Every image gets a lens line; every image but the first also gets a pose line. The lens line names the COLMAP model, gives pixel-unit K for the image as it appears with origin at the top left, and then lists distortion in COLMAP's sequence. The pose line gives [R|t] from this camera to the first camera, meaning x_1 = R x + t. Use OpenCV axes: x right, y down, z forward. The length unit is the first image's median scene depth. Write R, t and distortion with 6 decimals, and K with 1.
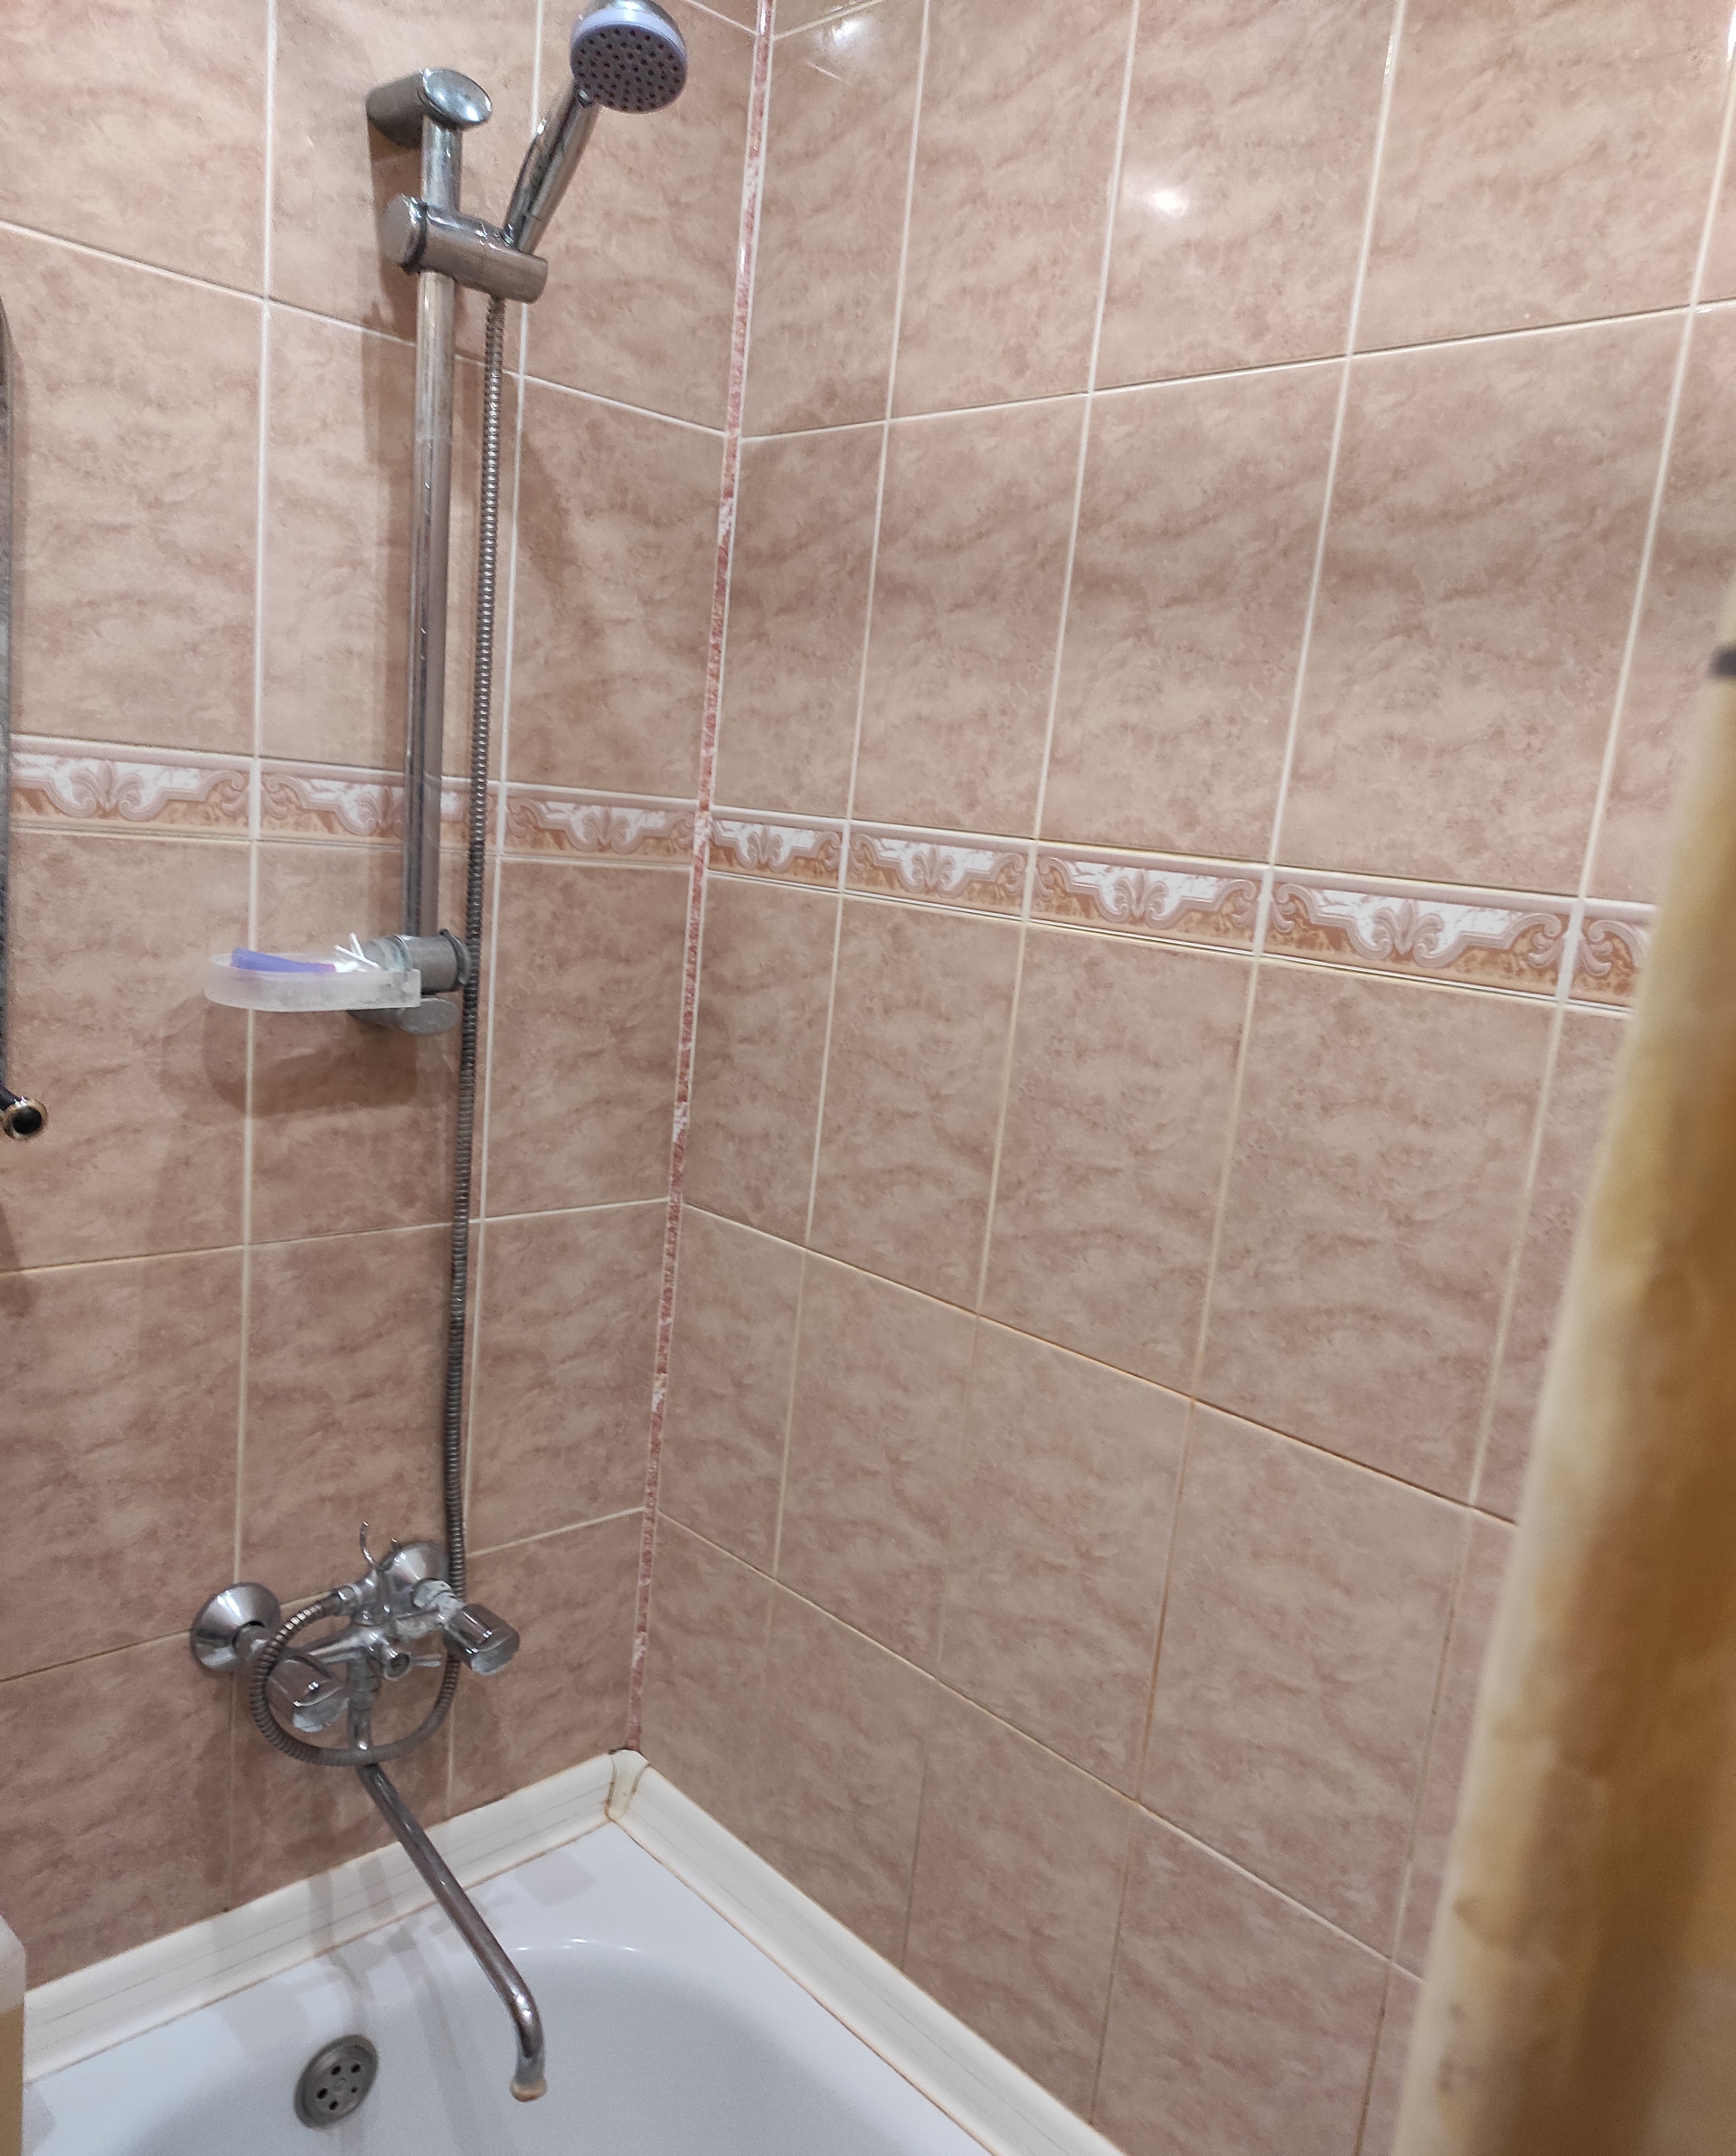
lens RADIAL K [[1674.0, 0, 902.5], [0, 1674.0, 1140.7], [0, 0, 1]] dist [0.053850, -0.038999]
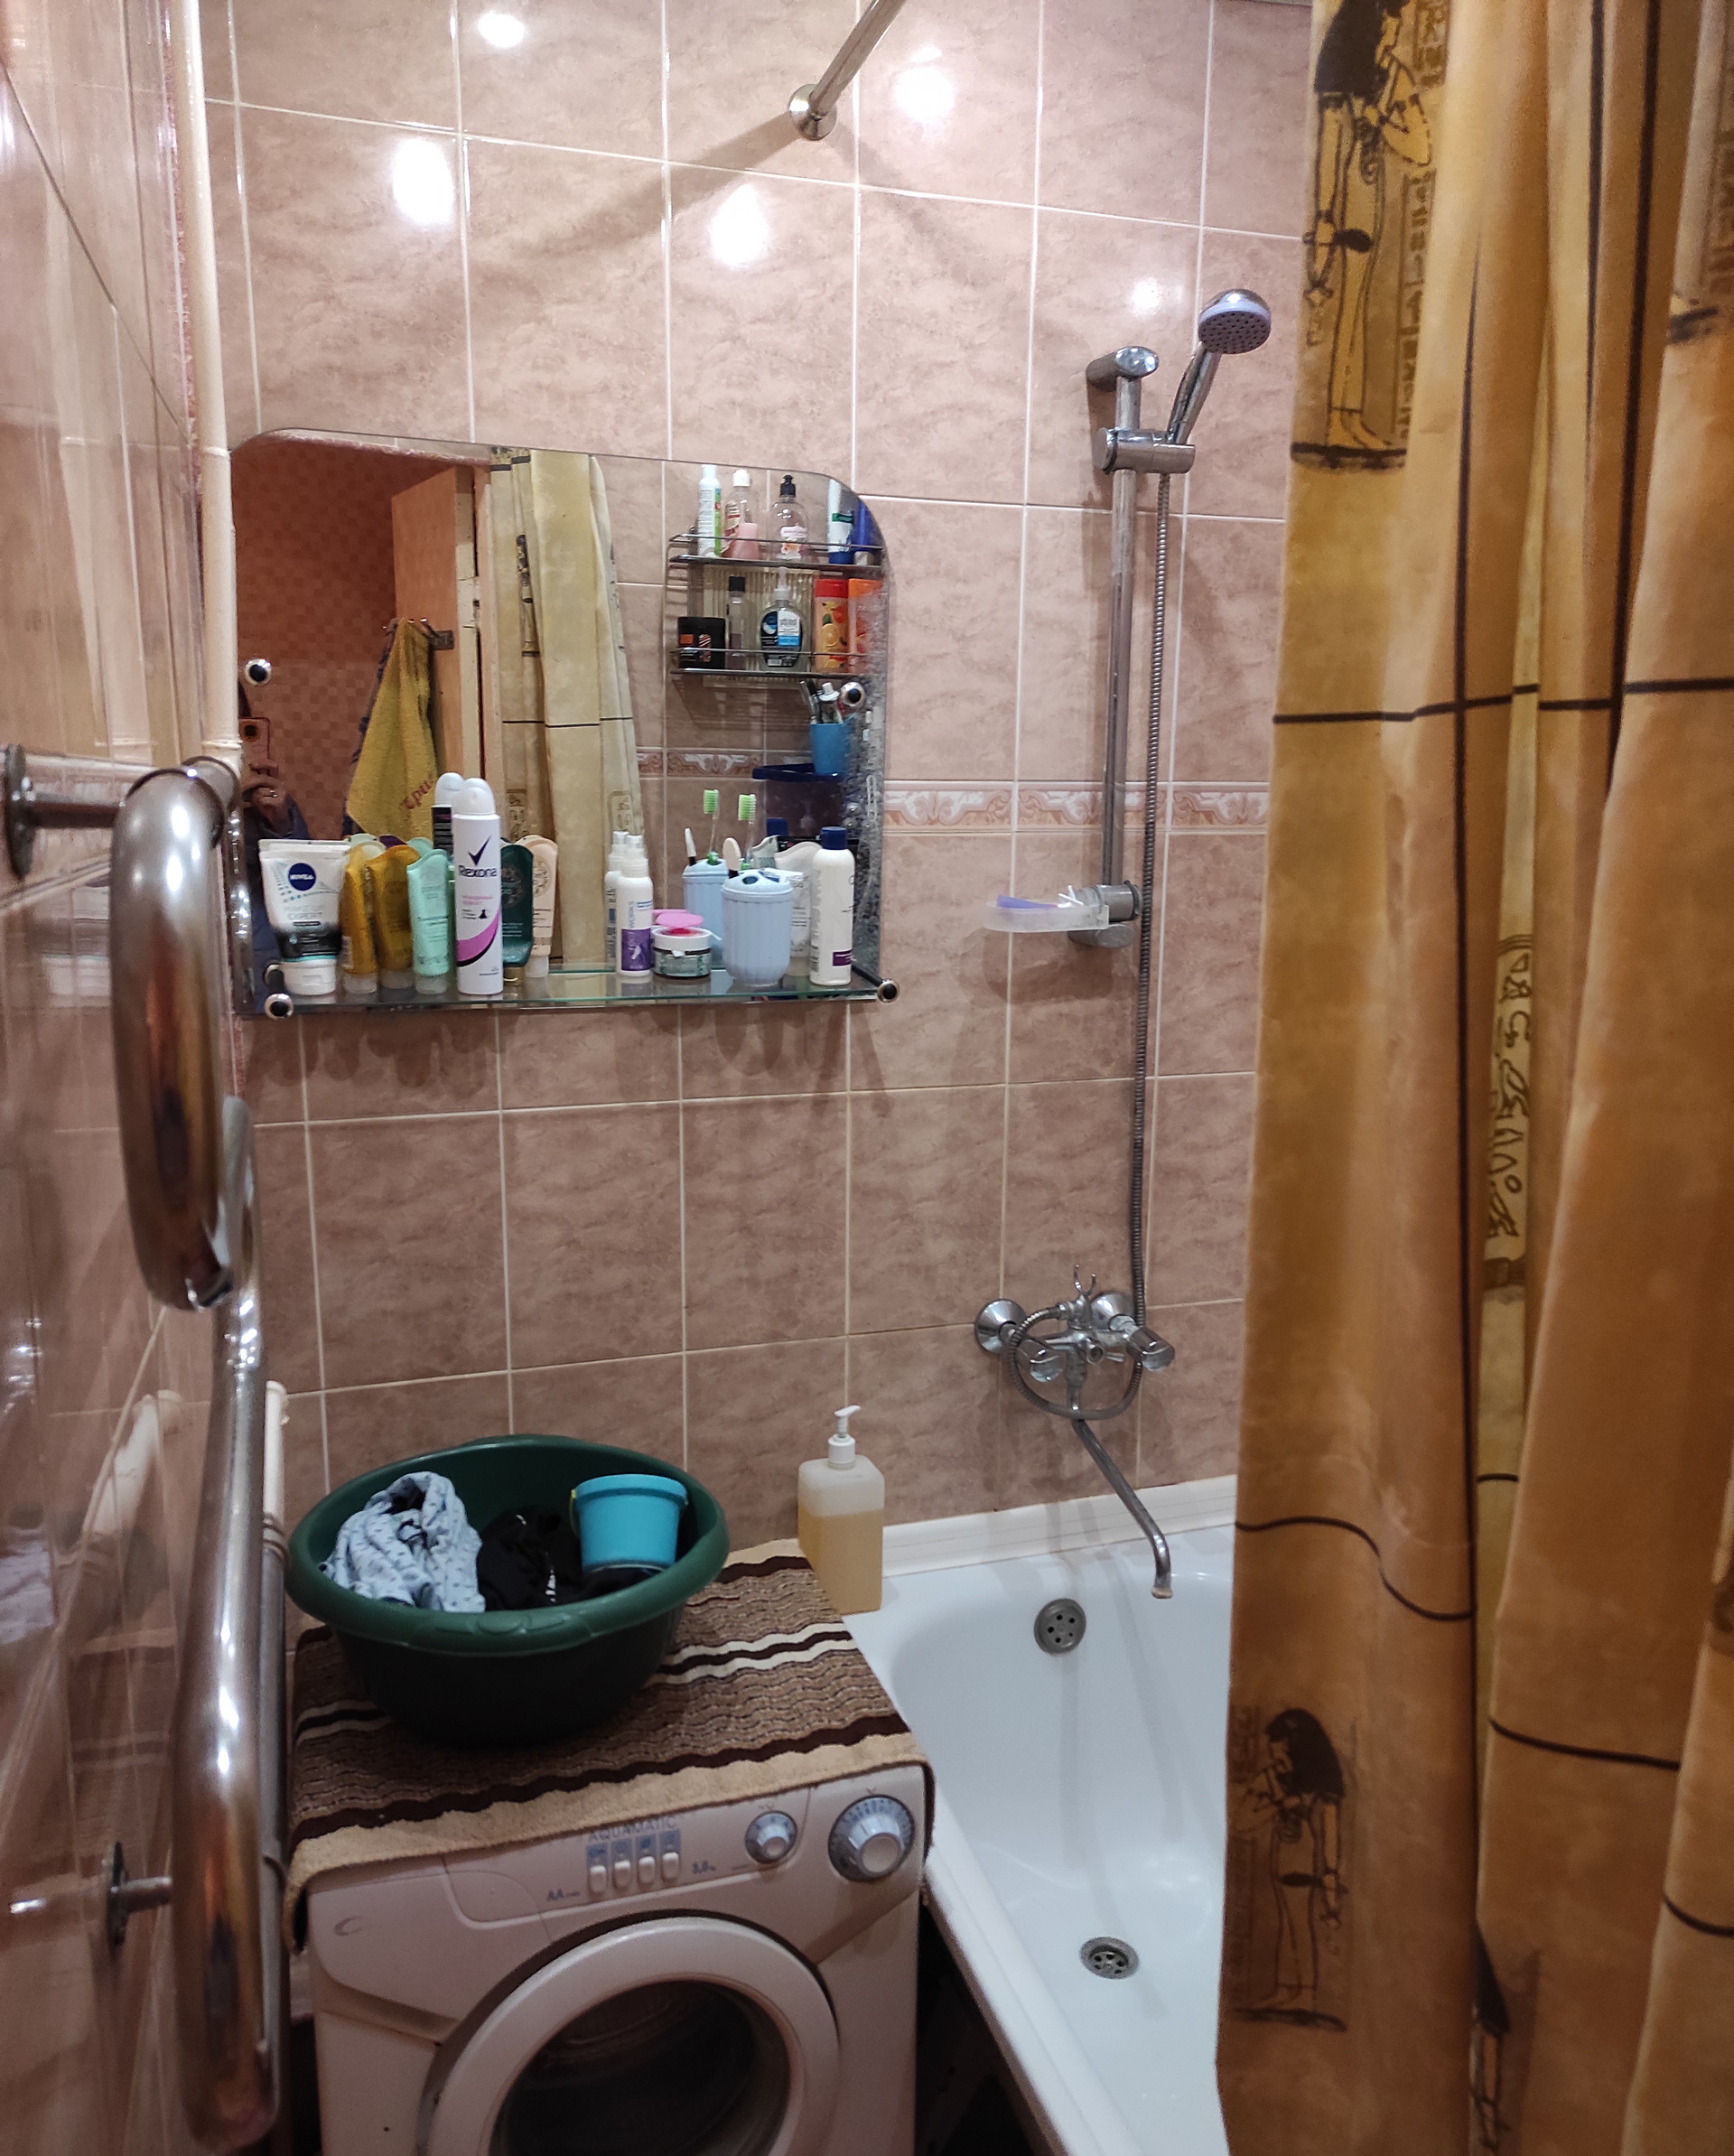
lens RADIAL K [[1673.7, 0, 871.1], [0, 1673.7, 1077.4], [0, 0, 1]] dist [0.053850, -0.038999]
pose [[0.884347, -0.006704, -0.466782, 0.237698], [-0.013377, 0.999122, -0.039693, 0.119508], [0.466638, 0.041346, 0.883481, -0.463039]]
